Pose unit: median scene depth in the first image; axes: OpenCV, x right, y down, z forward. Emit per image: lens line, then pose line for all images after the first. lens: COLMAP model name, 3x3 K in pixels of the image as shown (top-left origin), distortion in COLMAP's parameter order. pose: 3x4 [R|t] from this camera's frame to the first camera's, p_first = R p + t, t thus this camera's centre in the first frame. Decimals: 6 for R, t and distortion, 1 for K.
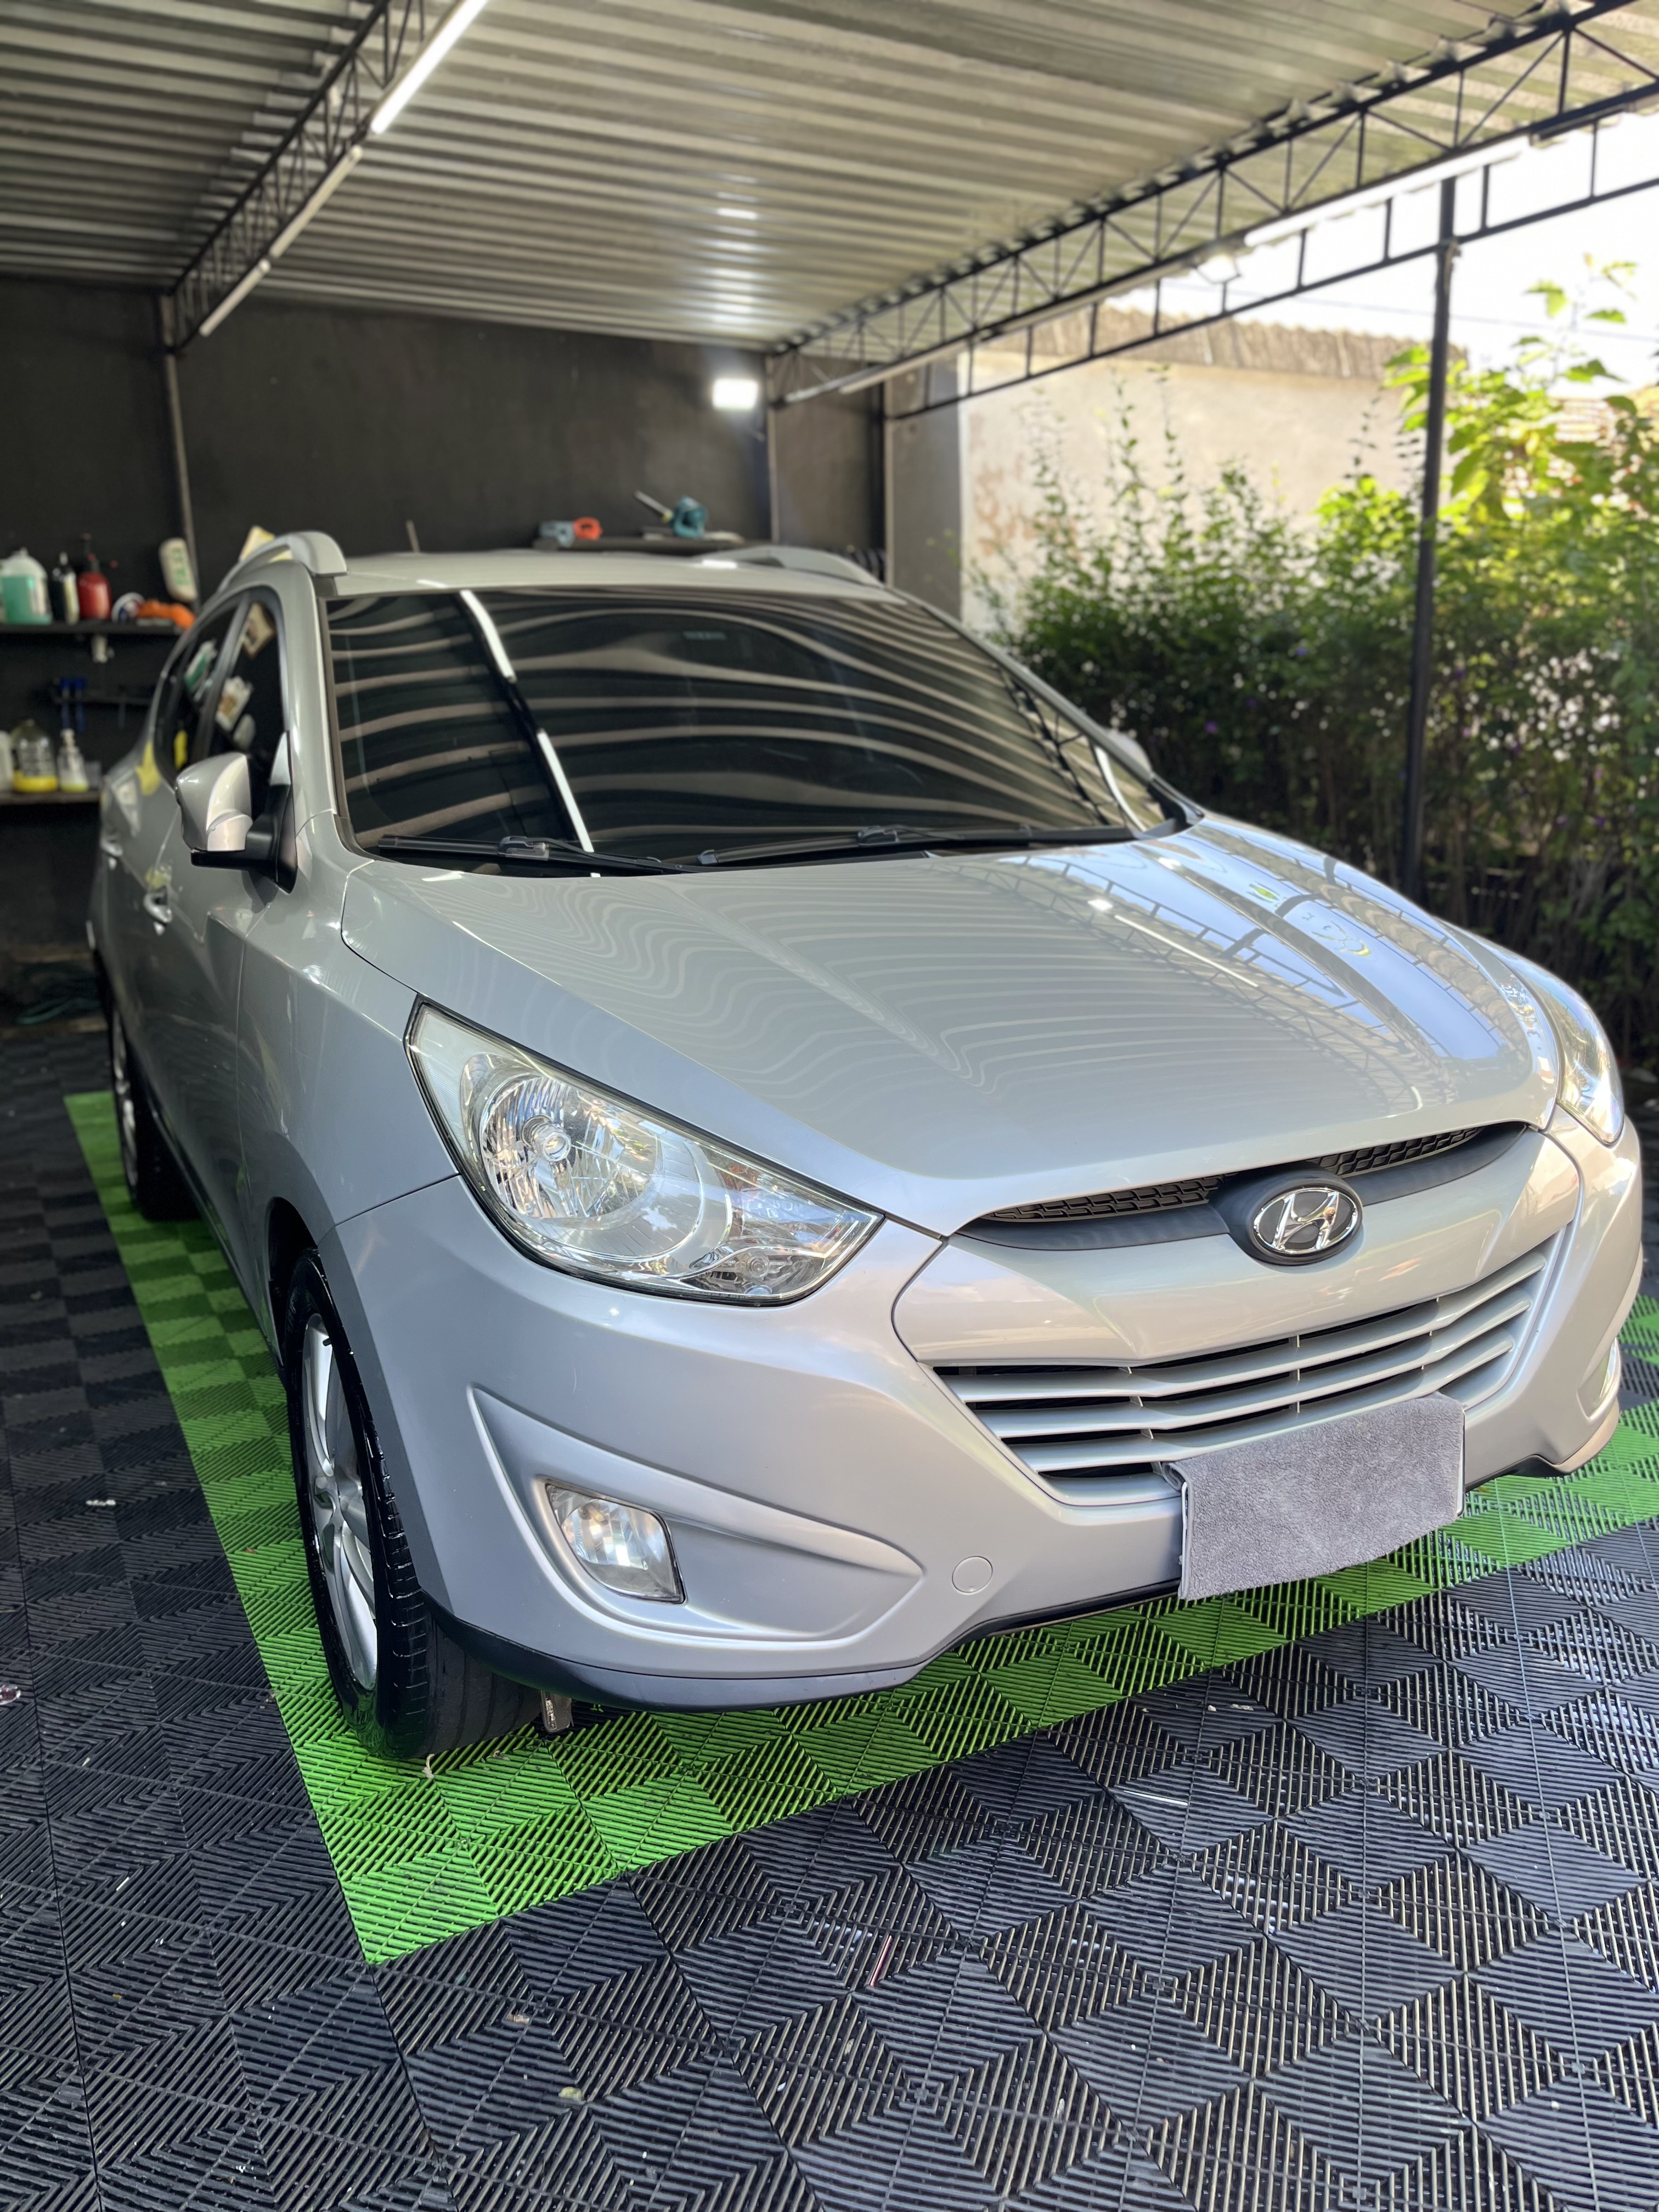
lens RADIAL K [[1670.3, 0, 829.5], [0, 1670.3, 1106.0], [0, 0, 1]] dist [0.084576, -0.132913]
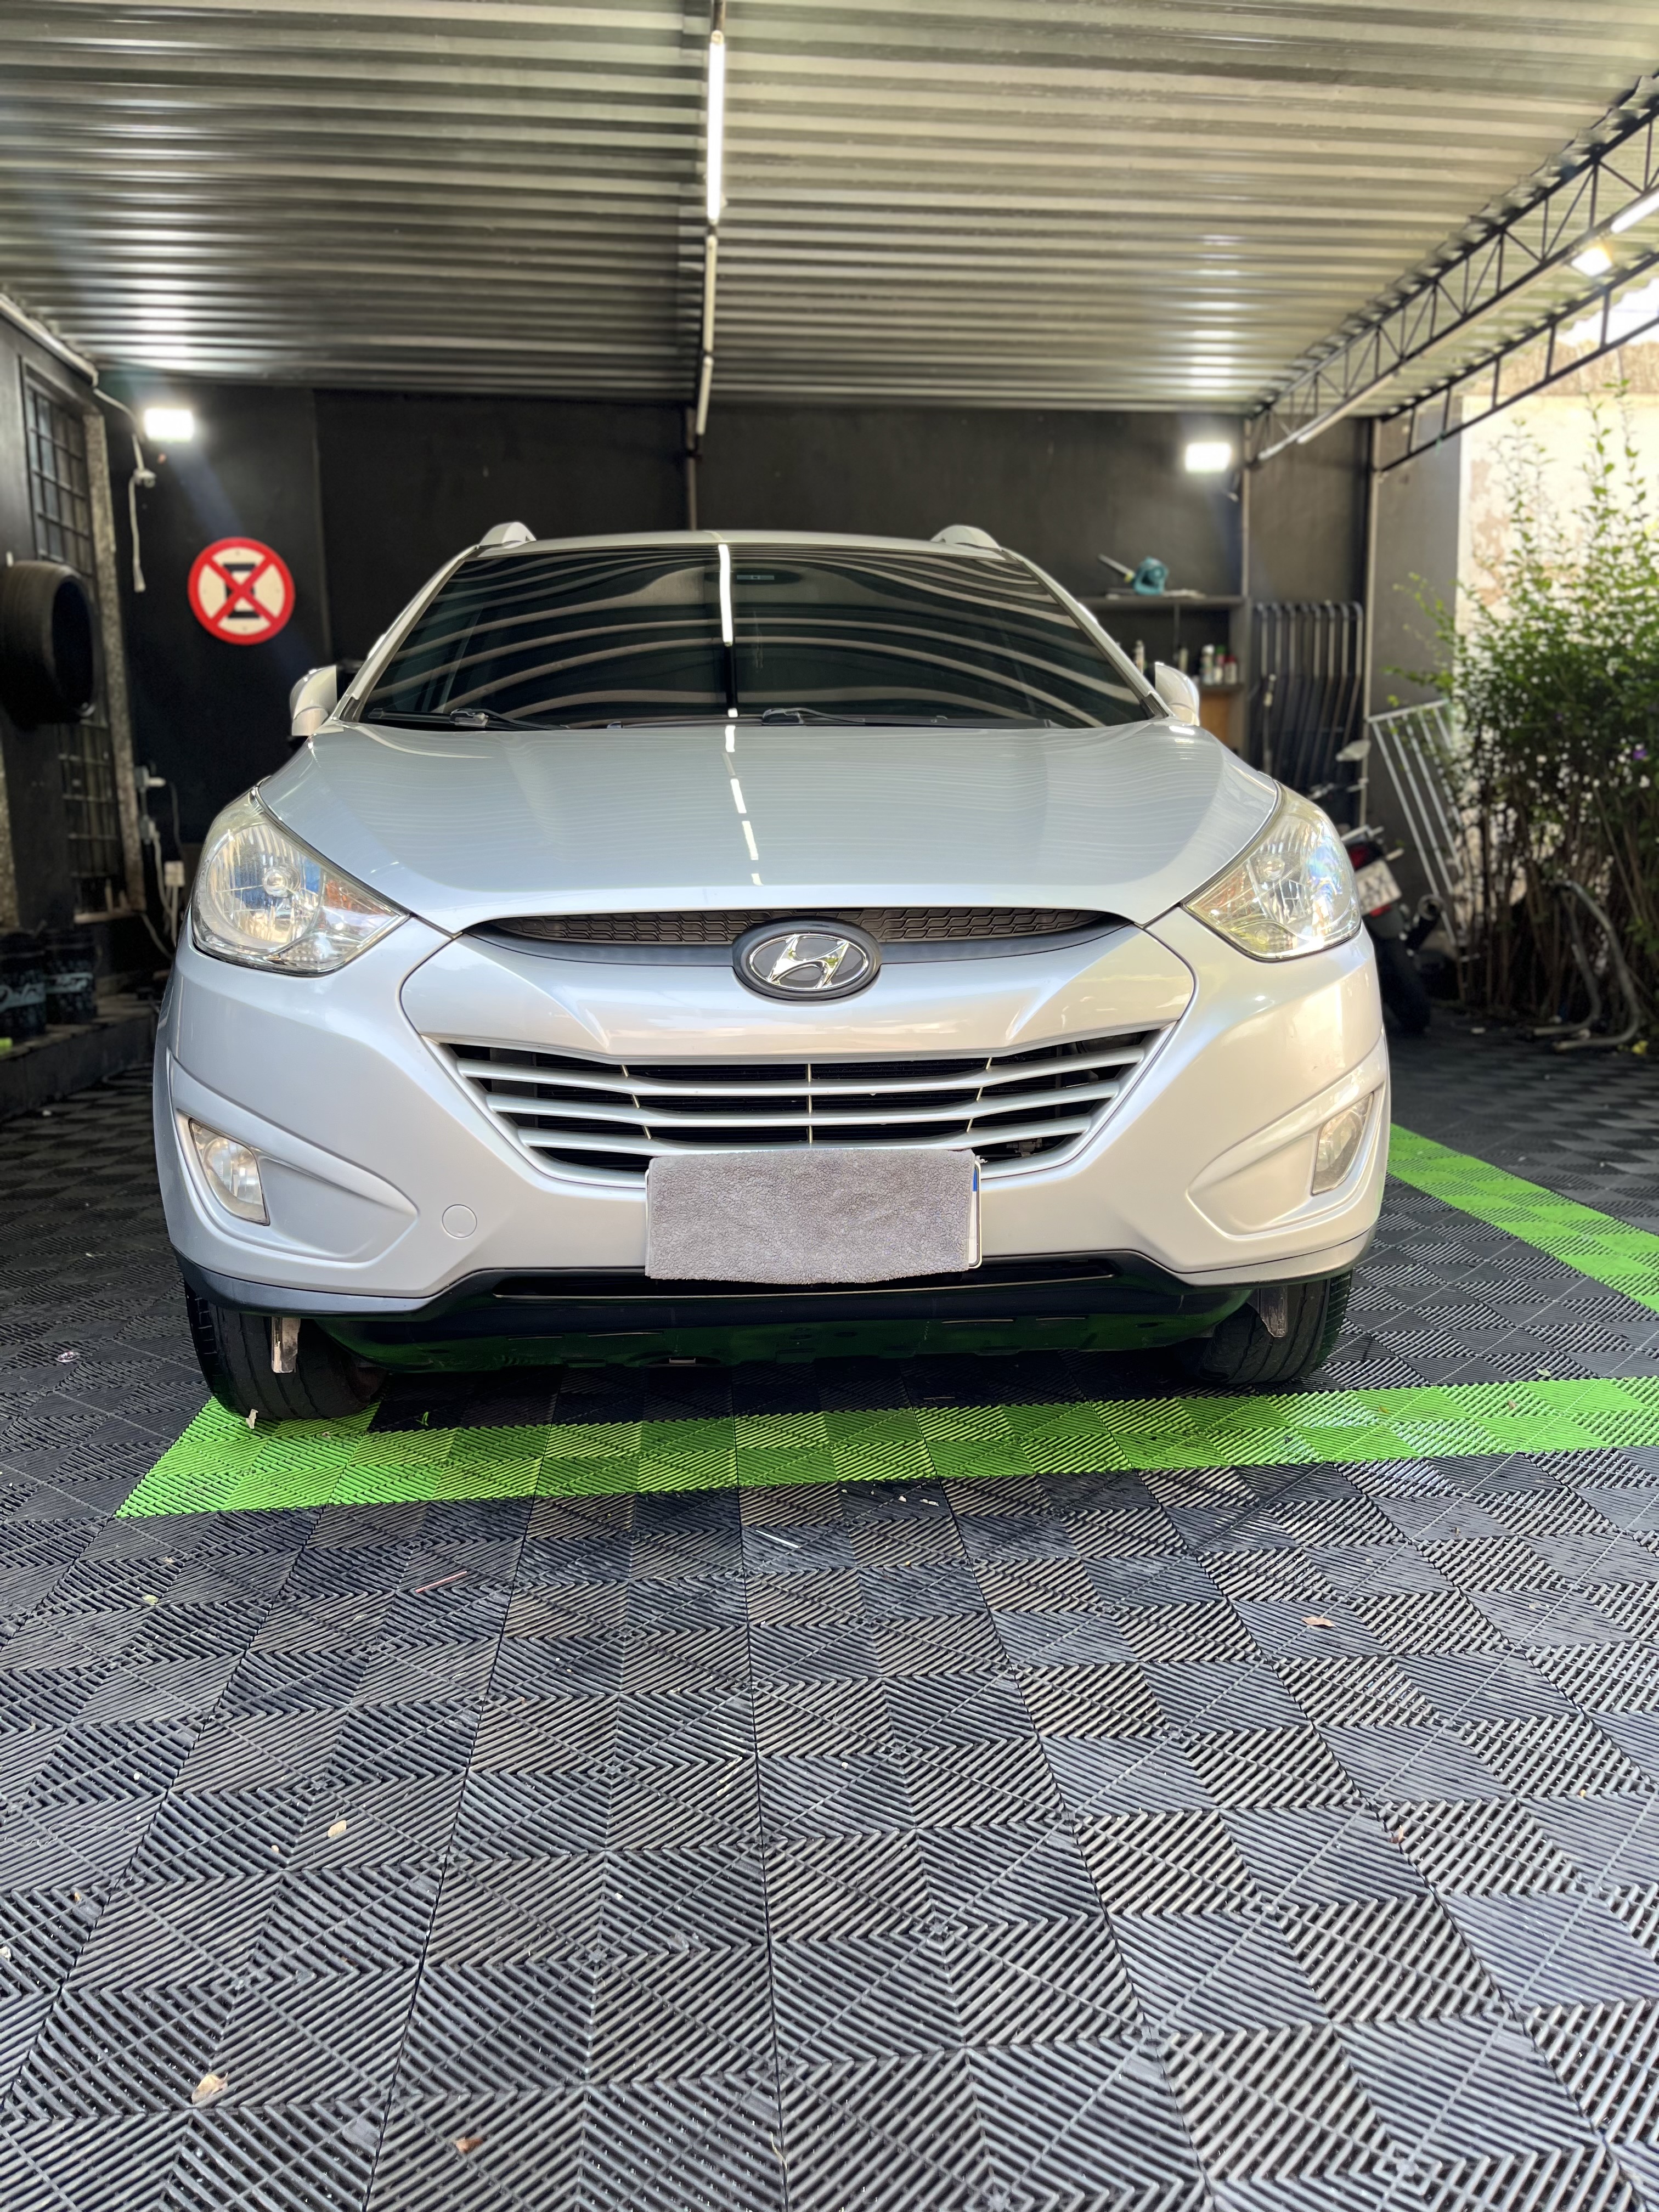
lens RADIAL K [[1670.3, 0, 829.5], [0, 1670.3, 1106.0], [0, 0, 1]] dist [0.084576, -0.132913]
pose [[0.918578, 0.069344, -0.389110, 0.232422], [-0.097548, 0.993809, -0.053174, 0.069621], [0.383014, 0.086801, 0.919655, 0.000936]]
